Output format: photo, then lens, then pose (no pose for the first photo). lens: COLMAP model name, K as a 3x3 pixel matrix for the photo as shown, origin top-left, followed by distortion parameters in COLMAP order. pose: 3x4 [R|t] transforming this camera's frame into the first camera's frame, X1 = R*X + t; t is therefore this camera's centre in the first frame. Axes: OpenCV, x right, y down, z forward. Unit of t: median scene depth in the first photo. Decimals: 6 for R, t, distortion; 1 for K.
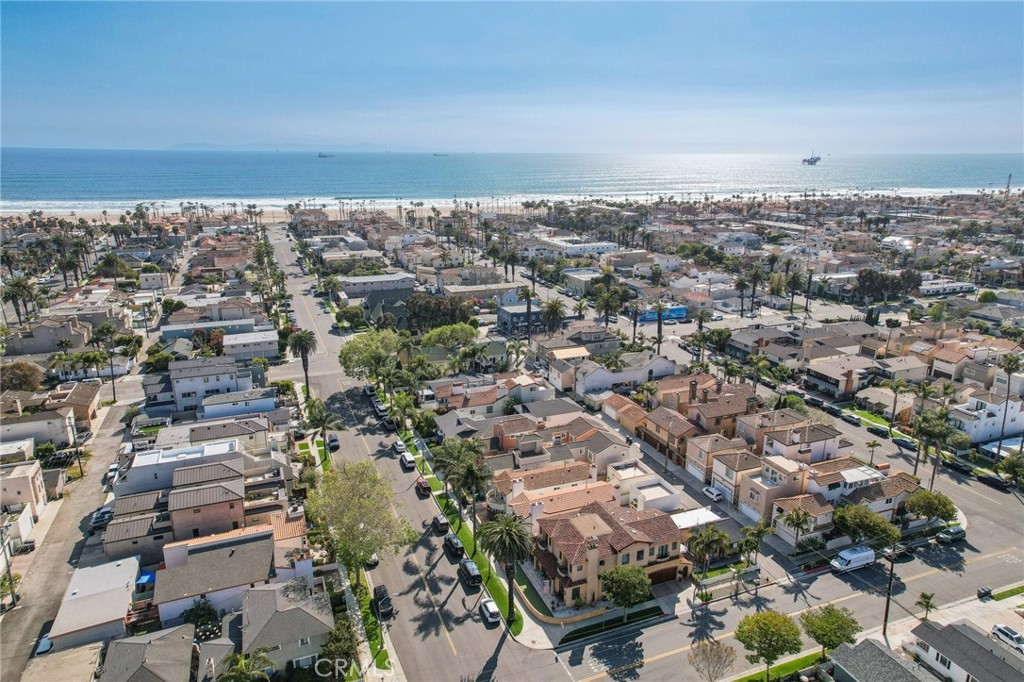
lens RADIAL K [[649.0, 0, 512.0], [0, 649.0, 341.0], [0, 0, 1]] dist [0.024852, 0.000169]
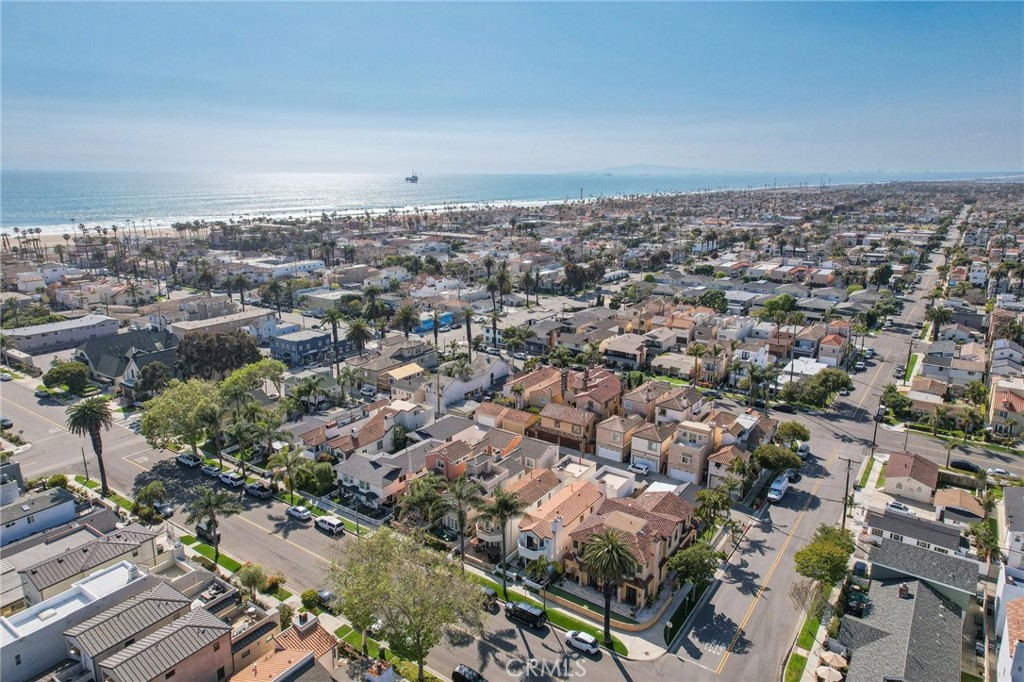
lens RADIAL K [[649.0, 0, 512.0], [0, 649.0, 341.0], [0, 0, 1]] dist [0.024852, 0.000169]
pose [[0.838392, -0.141281, 0.526439, -0.296188], [0.155842, 0.987638, 0.016865, -0.017951], [-0.522314, 0.067902, 0.850046, 0.138143]]
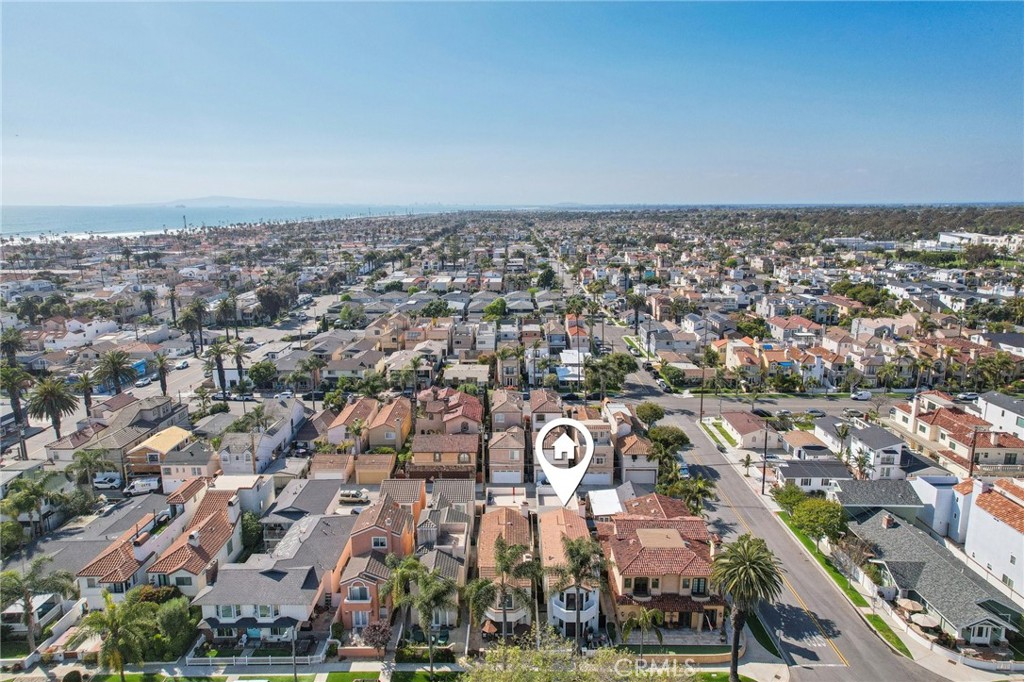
lens RADIAL K [[649.0, 0, 512.0], [0, 649.0, 341.0], [0, 0, 1]] dist [0.024852, 0.000169]
pose [[0.380050, -0.199874, 0.903113, -0.385602], [0.267224, 0.958466, 0.099670, -0.054243], [-0.885524, 0.203454, 0.417676, 0.453883]]
